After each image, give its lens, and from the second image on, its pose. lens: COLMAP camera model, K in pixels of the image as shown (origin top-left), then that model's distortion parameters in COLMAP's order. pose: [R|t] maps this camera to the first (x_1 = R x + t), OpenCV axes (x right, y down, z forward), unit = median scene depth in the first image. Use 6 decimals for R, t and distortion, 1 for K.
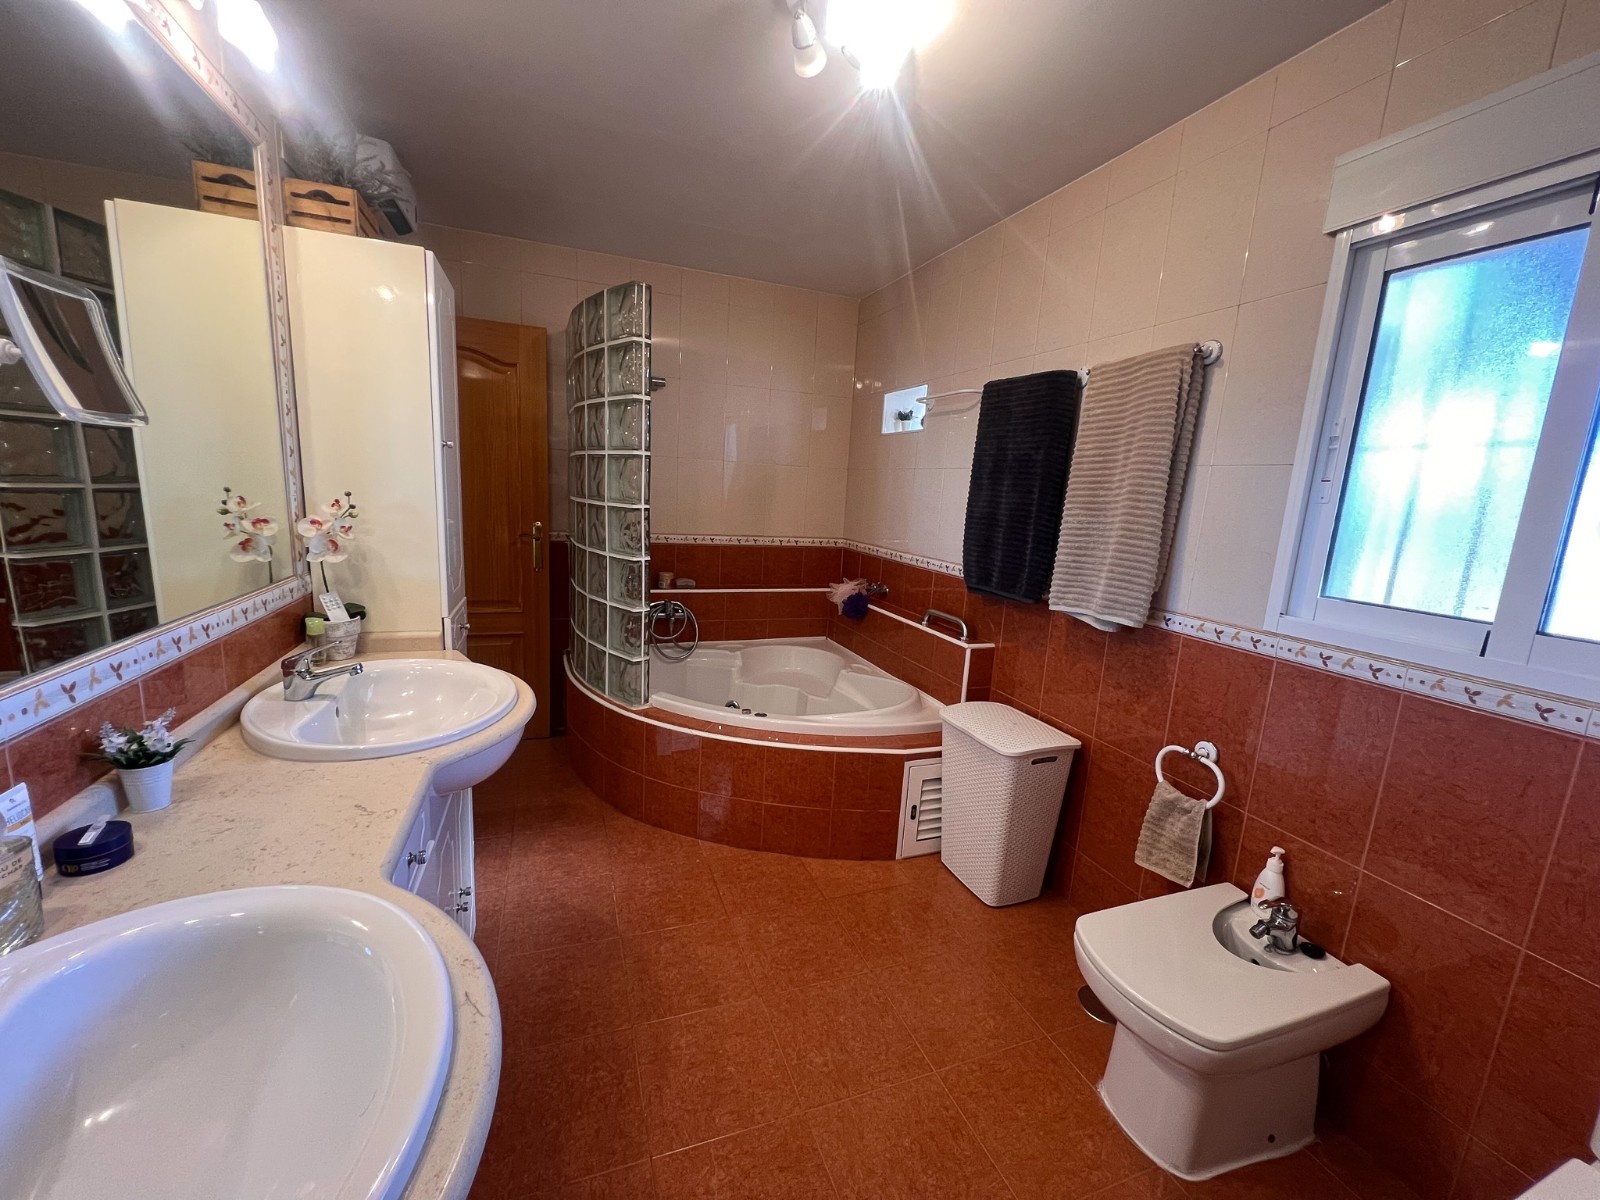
lens RADIAL K [[636.5, 0, 795.5], [0, 636.5, 607.2], [0, 0, 1]] dist [-0.001277, -0.000218]
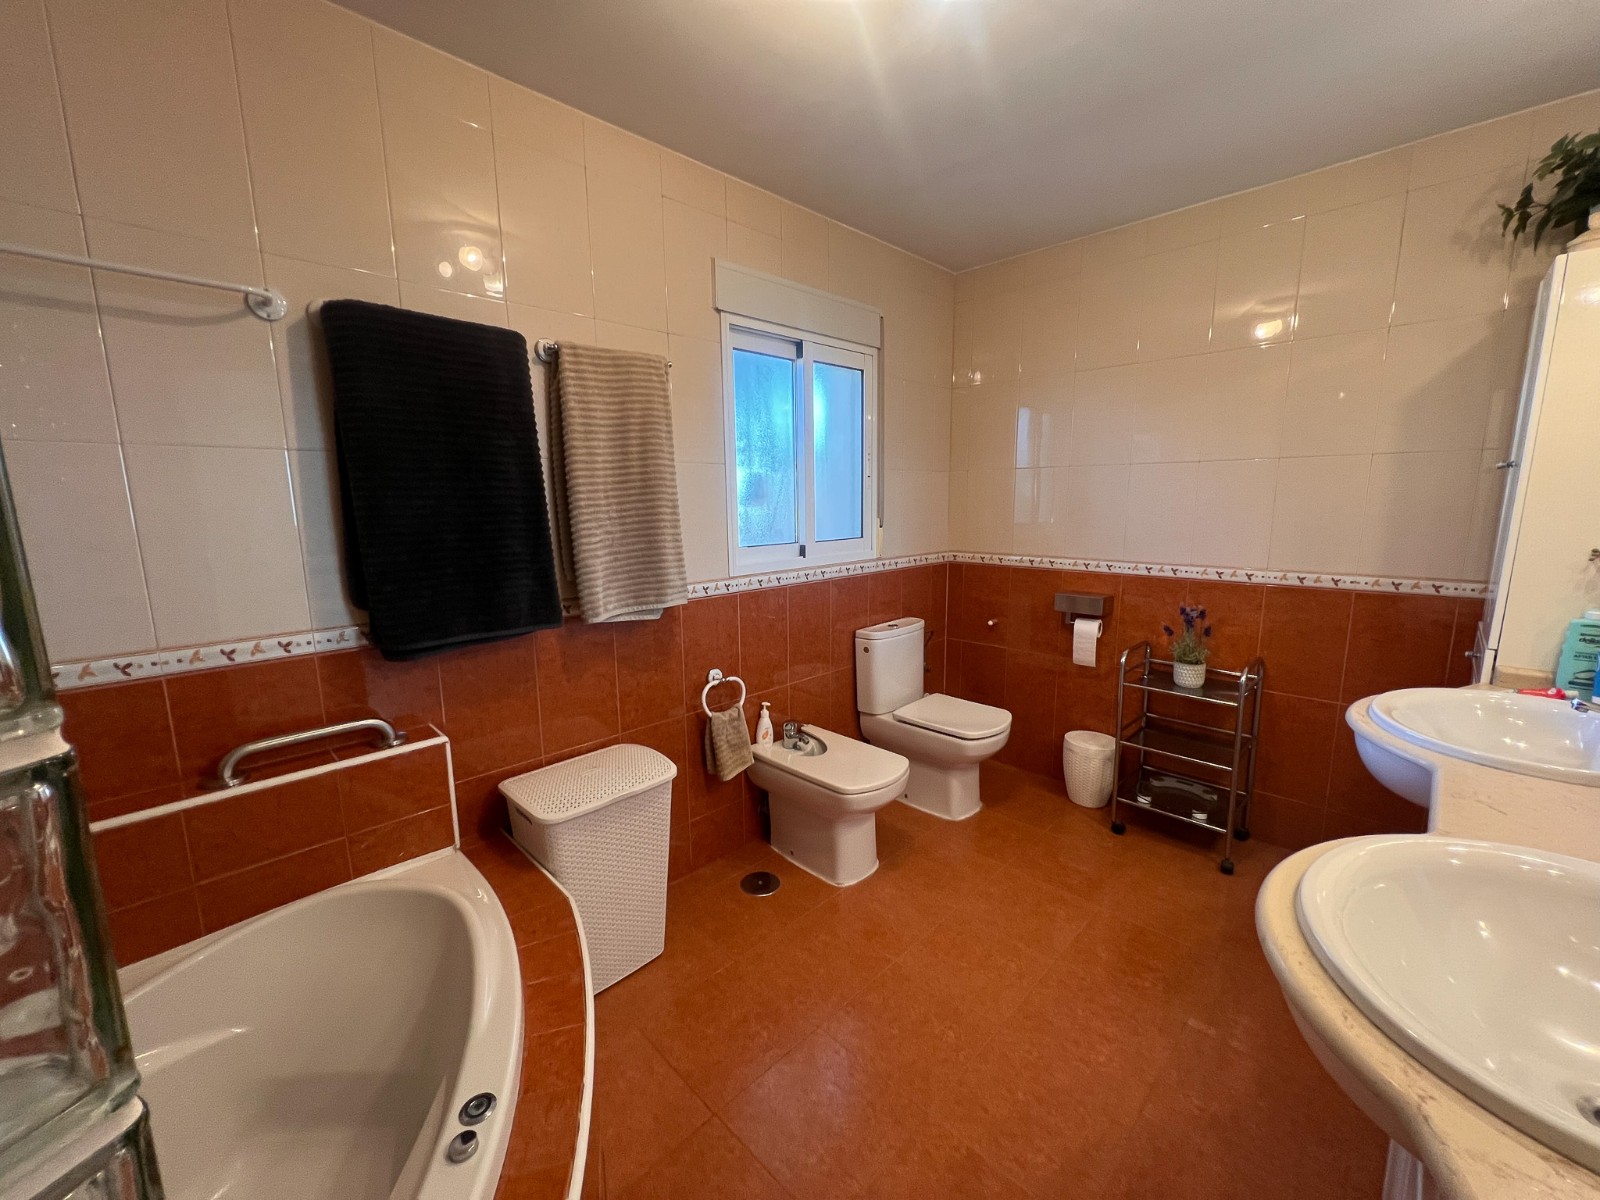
lens RADIAL K [[642.5, 0, 800.3], [0, 642.5, 593.6], [0, 0, 1]] dist [-0.000678, -0.000072]
pose [[-0.420034, -0.200342, 0.885119, -0.484915], [0.144701, 0.948065, 0.283257, -0.241668], [-0.895898, 0.247055, -0.369230, 1.055354]]
